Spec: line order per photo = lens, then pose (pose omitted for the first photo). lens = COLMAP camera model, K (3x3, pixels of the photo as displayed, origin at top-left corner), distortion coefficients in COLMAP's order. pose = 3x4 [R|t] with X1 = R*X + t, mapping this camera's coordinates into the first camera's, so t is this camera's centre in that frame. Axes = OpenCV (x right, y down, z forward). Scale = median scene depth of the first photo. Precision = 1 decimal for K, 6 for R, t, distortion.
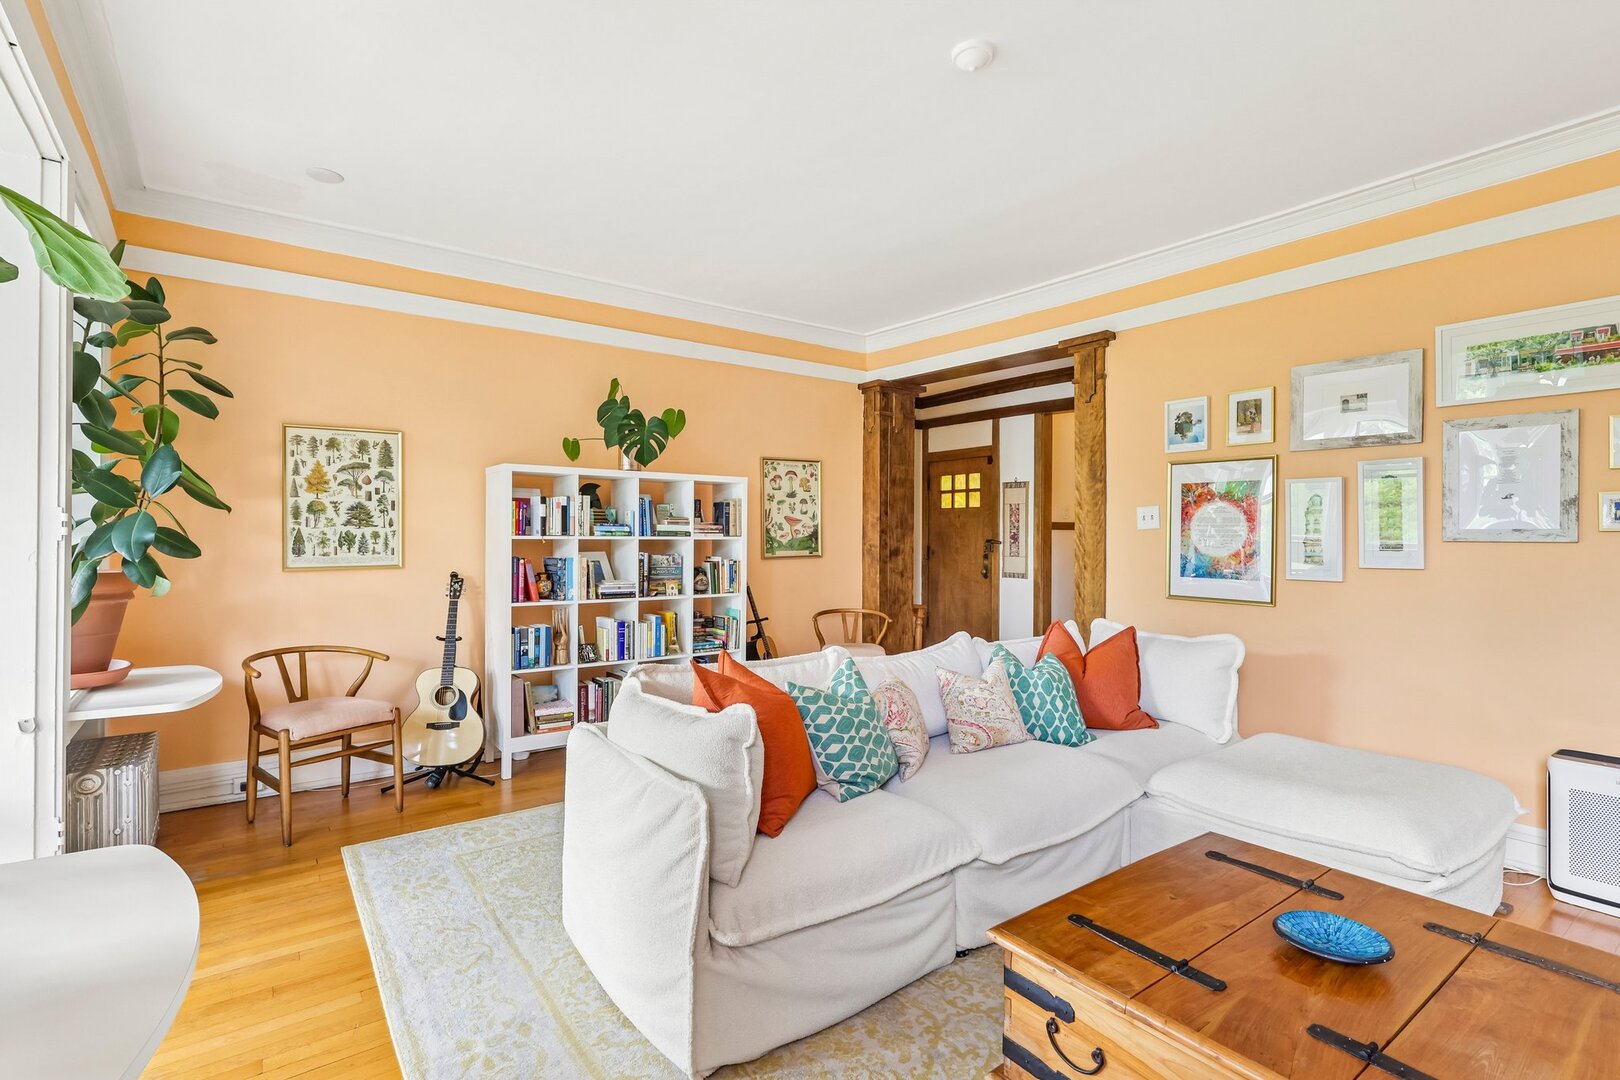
lens RADIAL K [[756.1, 0, 806.9], [0, 756.1, 542.5], [0, 0, 1]] dist [0.003759, 0.000947]
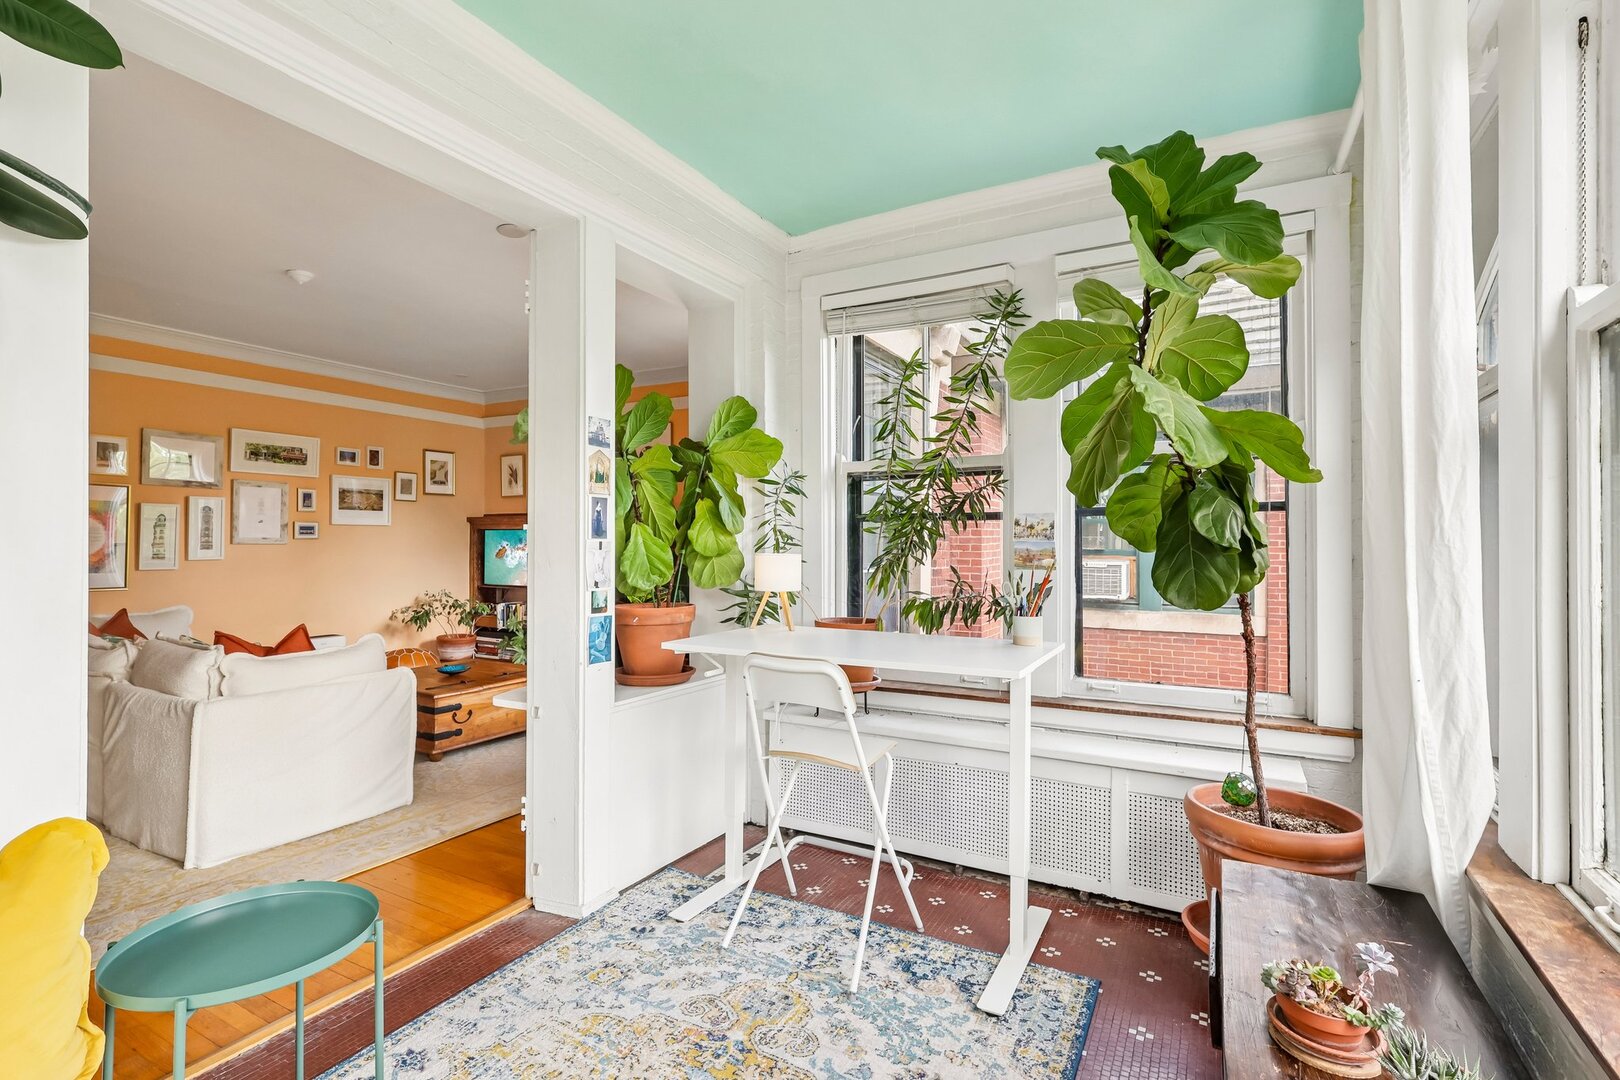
lens RADIAL K [[756.1, 0, 811.2], [0, 756.1, 538.2], [0, 0, 1]] dist [0.003759, 0.000947]
pose [[-0.419567, 0.000788, 0.907724, -0.915233], [0.000337, 1.000000, -0.000713, -0.008968], [-0.907725, 0.000007, -0.419567, 0.314725]]
